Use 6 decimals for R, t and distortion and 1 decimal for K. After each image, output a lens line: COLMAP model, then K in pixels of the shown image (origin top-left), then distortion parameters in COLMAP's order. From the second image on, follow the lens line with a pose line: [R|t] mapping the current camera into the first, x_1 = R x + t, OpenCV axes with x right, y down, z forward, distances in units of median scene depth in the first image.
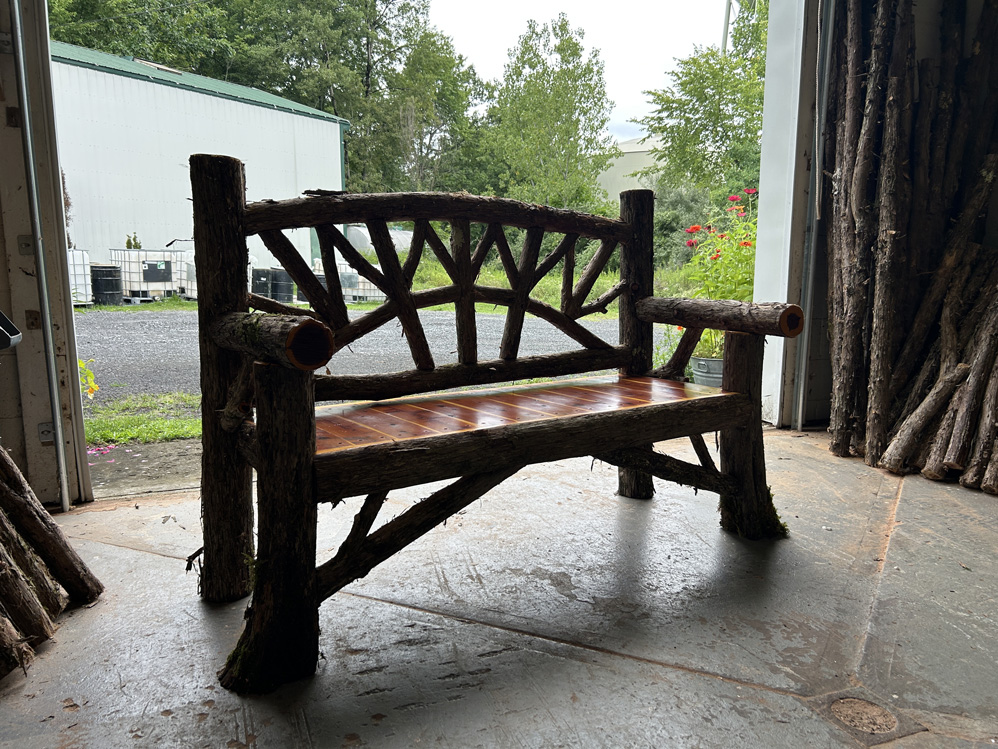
lens RADIAL K [[740.4, 0, 502.6], [0, 740.4, 376.5], [0, 0, 1]] dist [0.038266, -0.039538]
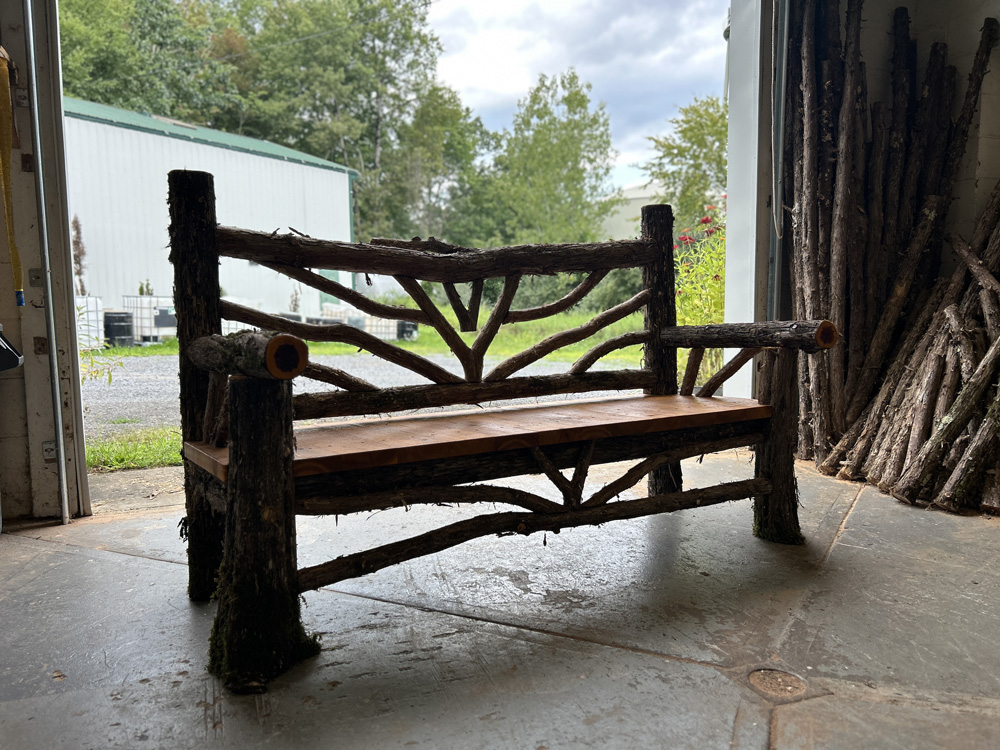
lens RADIAL K [[741.9, 0, 503.8], [0, 741.9, 374.7], [0, 0, 1]] dist [0.038266, -0.039538]
pose [[0.999886, -0.008899, -0.012187, 0.059532], [0.008119, 0.998004, -0.062622, 0.040610], [0.012720, 0.062515, 0.997963, -0.076983]]
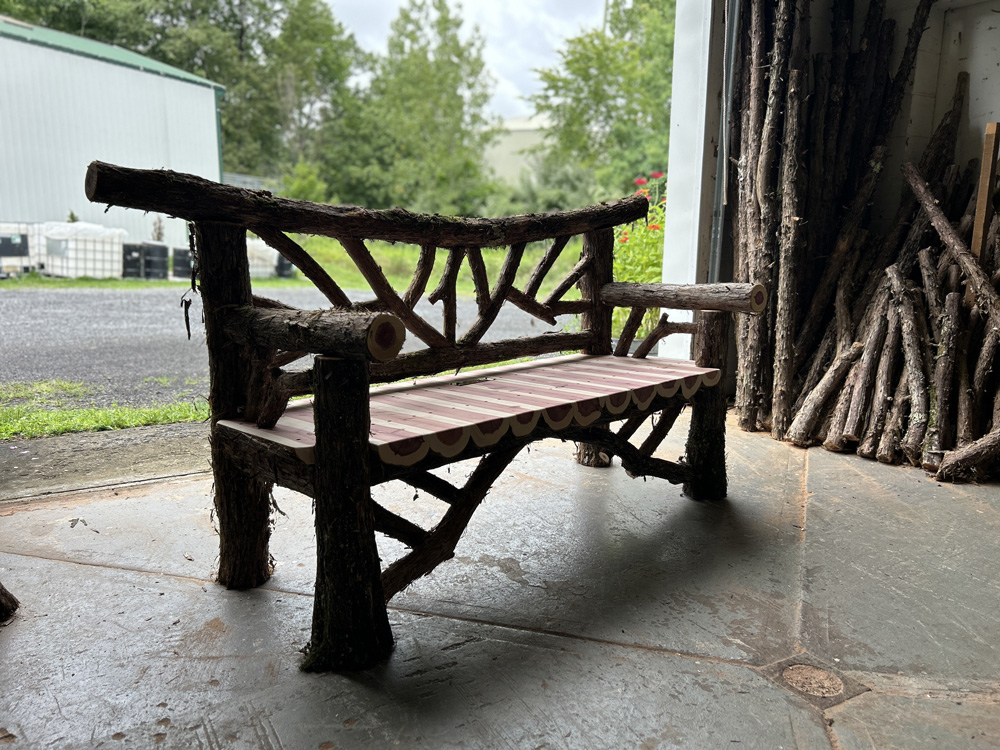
lens RADIAL K [[741.9, 0, 499.2], [0, 741.9, 374.4], [0, 0, 1]] dist [0.038266, -0.039538]
pose [[0.989159, -0.017735, 0.145771, -0.063686], [0.013644, 0.999486, 0.029022, -0.011505], [-0.146211, -0.026718, 0.988893, 0.013236]]
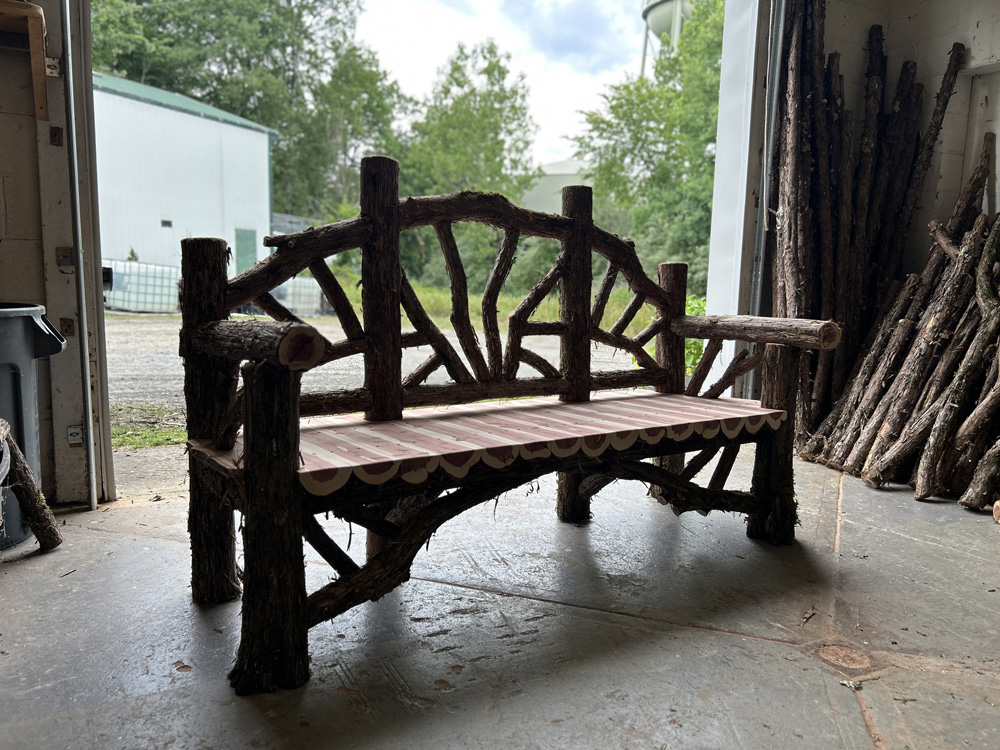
lens RADIAL K [[741.9, 0, 499.7], [0, 741.9, 375.6], [0, 0, 1]] dist [0.038266, -0.039538]
pose [[0.994481, 0.011182, 0.104318, -0.132547], [-0.008866, 0.999704, -0.022646, 0.011371], [-0.104540, 0.021596, 0.994286, -0.112957]]
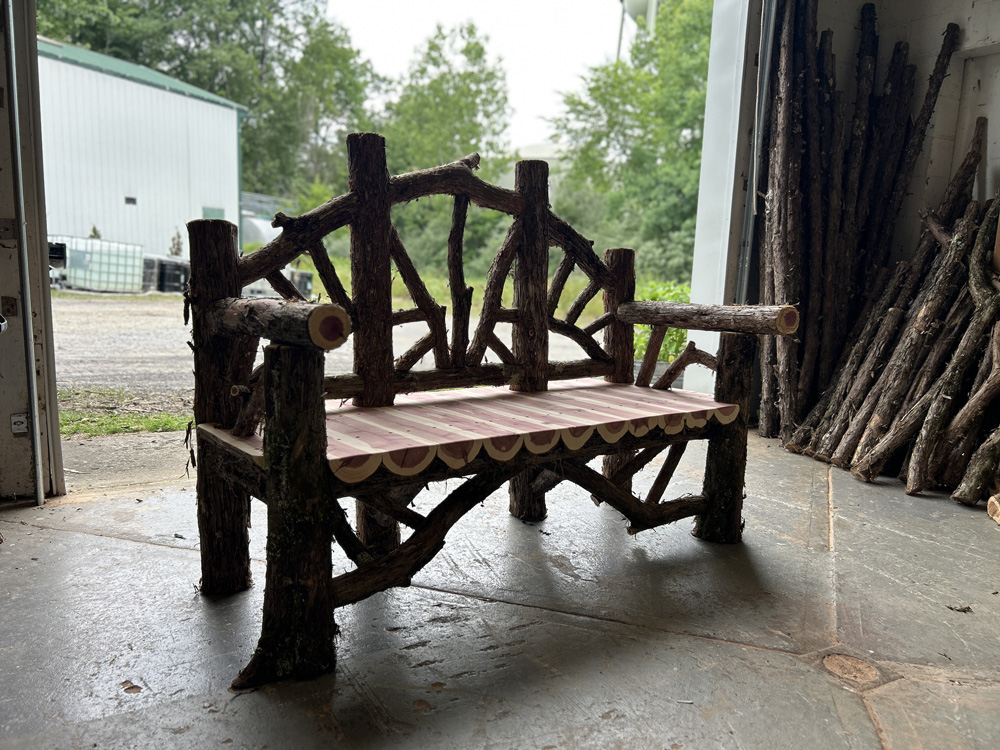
lens RADIAL K [[741.9, 0, 498.6], [0, 741.9, 377.4], [0, 0, 1]] dist [0.038266, -0.039538]
pose [[0.990047, 0.016257, 0.139796, -0.138024], [-0.016441, 0.999865, 0.000161, 0.005594], [-0.139775, -0.002458, 0.990180, -0.047324]]
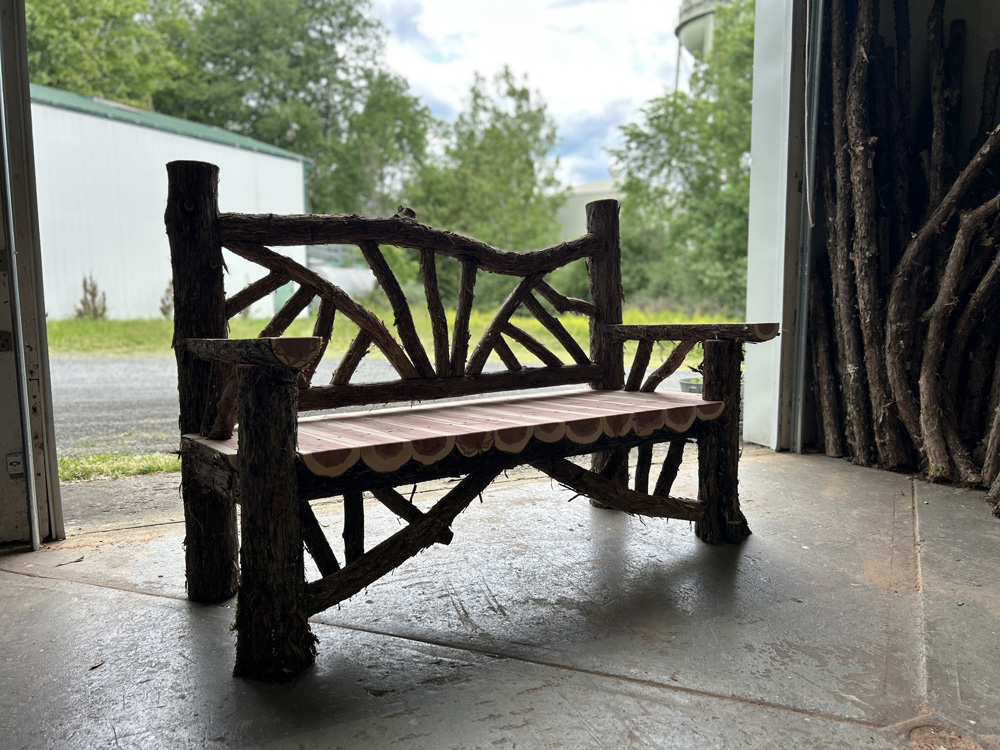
lens RADIAL K [[741.9, 0, 500.2], [0, 741.9, 375.8], [0, 0, 1]] dist [0.038266, -0.039538]
pose [[0.998714, -0.011542, 0.049360, -0.062418], [0.014102, 0.998557, -0.051826, 0.024167], [-0.048691, 0.052456, 0.997436, 0.050436]]
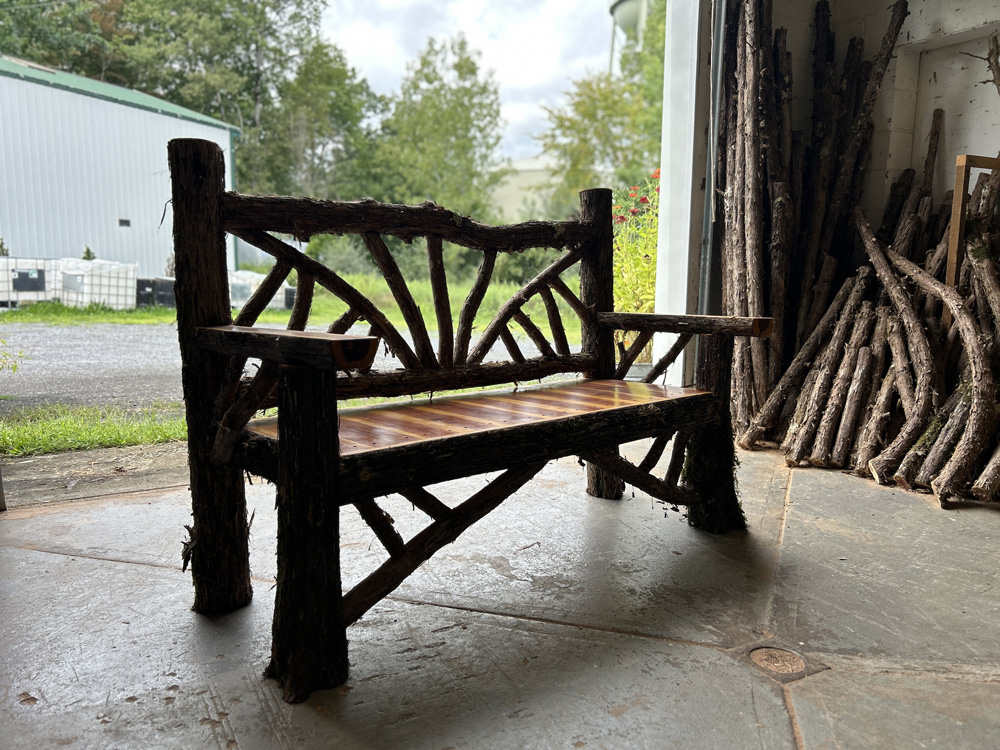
lens RADIAL K [[741.9, 0, 501.5], [0, 741.9, 371.3], [0, 0, 1]] dist [0.038266, -0.039538]
pose [[0.990364, -0.008390, 0.138234, -0.052192], [0.011891, 0.999629, -0.024523, 0.021378], [-0.137977, 0.025930, 0.990096, -0.049664]]
